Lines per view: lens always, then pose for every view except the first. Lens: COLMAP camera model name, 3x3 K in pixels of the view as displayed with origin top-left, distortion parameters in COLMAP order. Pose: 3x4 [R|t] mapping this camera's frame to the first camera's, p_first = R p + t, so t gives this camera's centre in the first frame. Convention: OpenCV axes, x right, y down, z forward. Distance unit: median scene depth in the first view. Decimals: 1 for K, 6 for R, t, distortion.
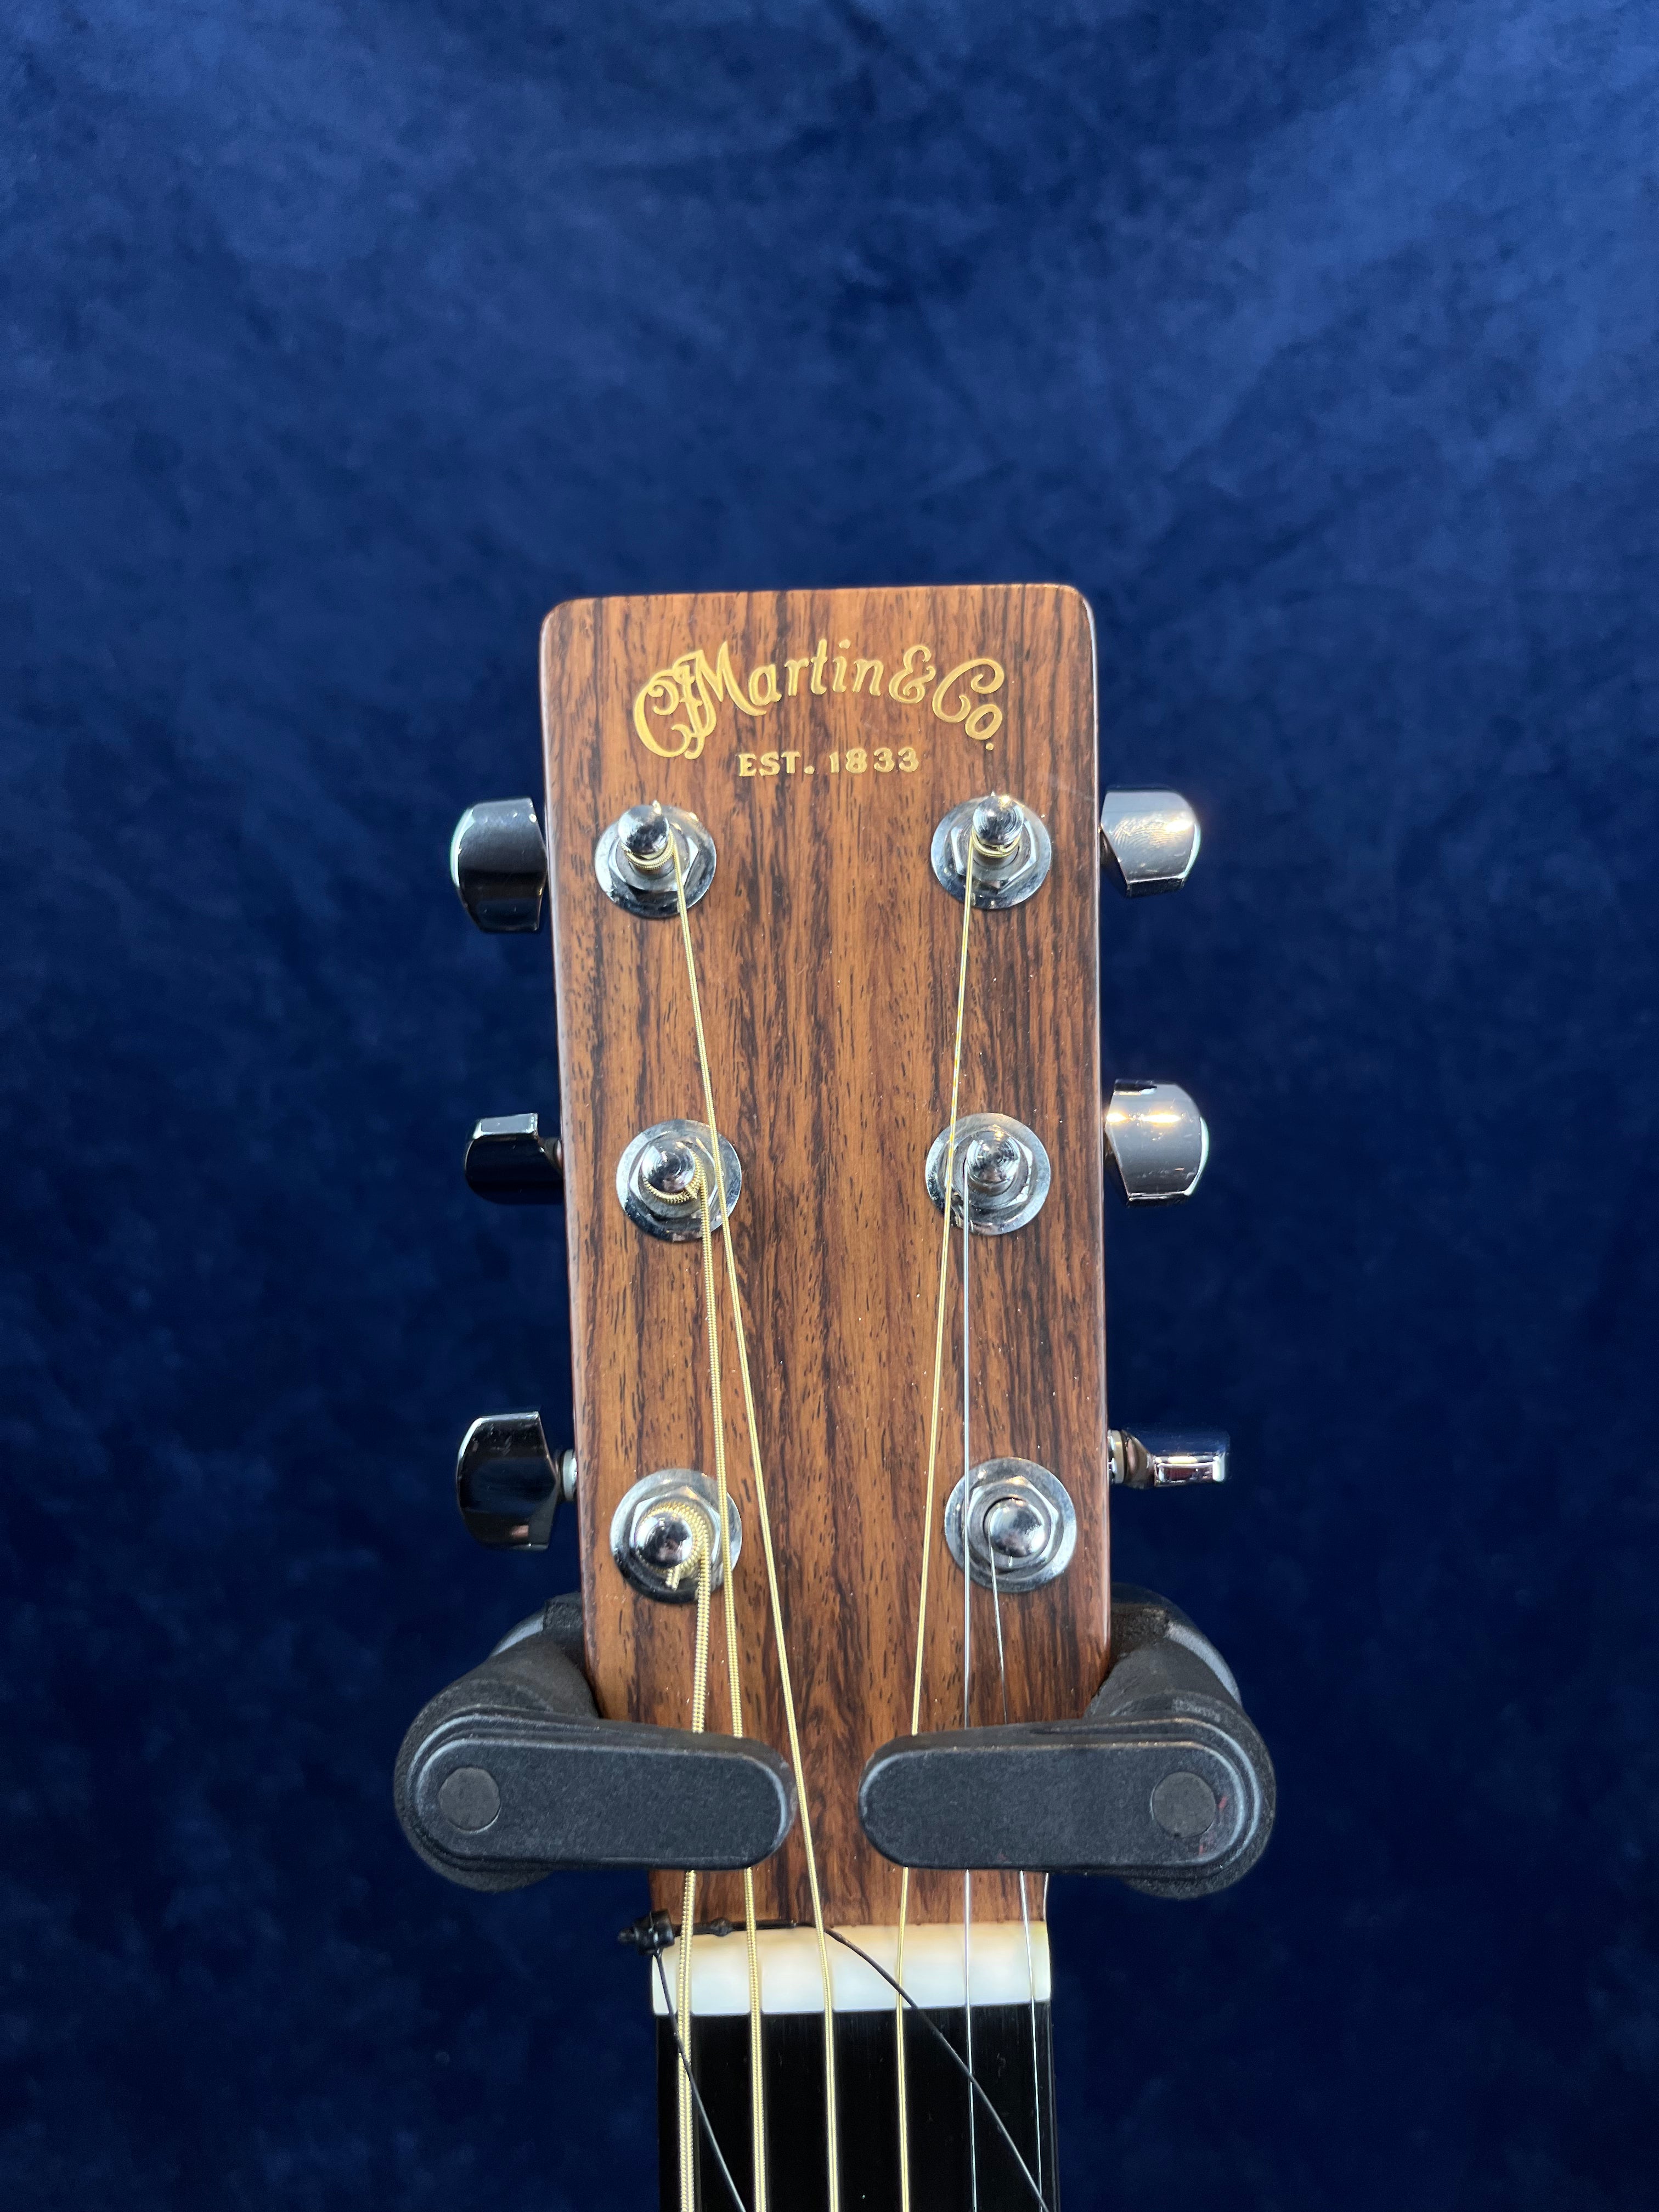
lens RADIAL K [[1691.5, 0, 850.6], [0, 1691.5, 1108.8], [0, 0, 1]] dist [0.065993, -0.119844]
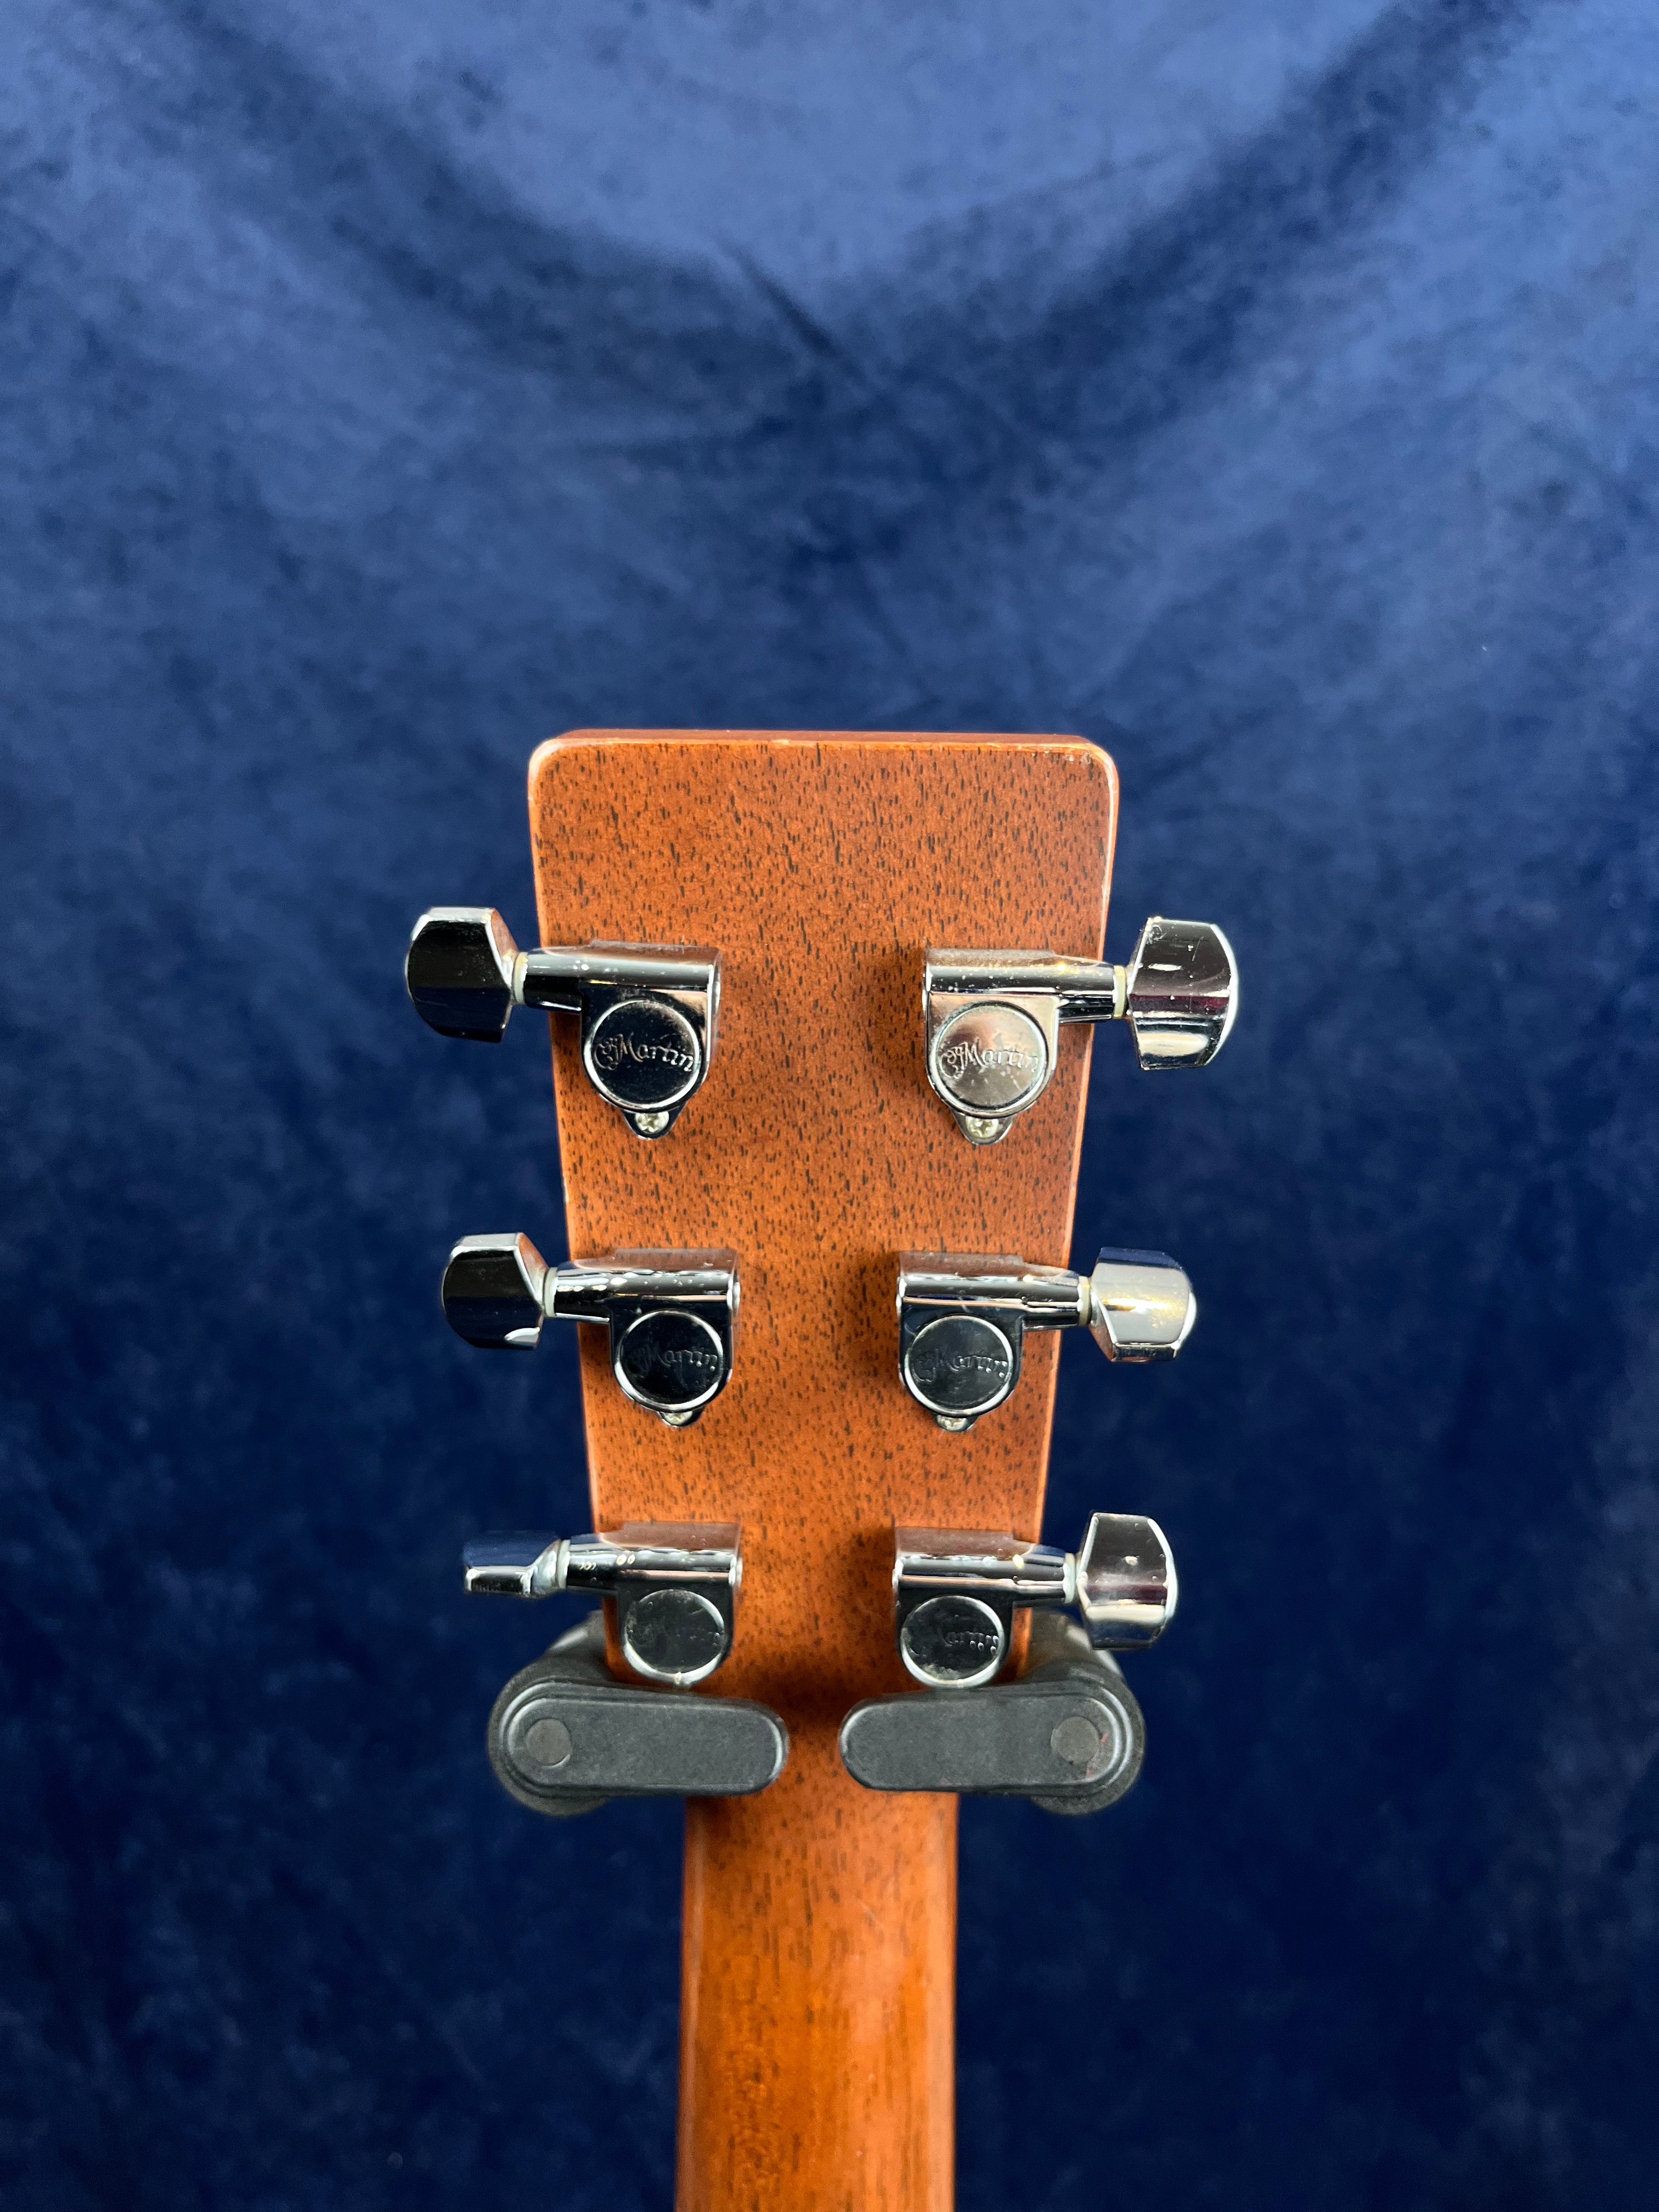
lens RADIAL K [[1894.7, 0, 861.5], [0, 1894.7, 1139.6], [0, 0, 1]] dist [0.066618, -0.195527]
pose [[0.997949, 0.008951, 0.063378, -0.037585], [-0.003888, 0.996822, -0.079567, 0.024548], [-0.063889, 0.079158, 0.994813, -0.265071]]
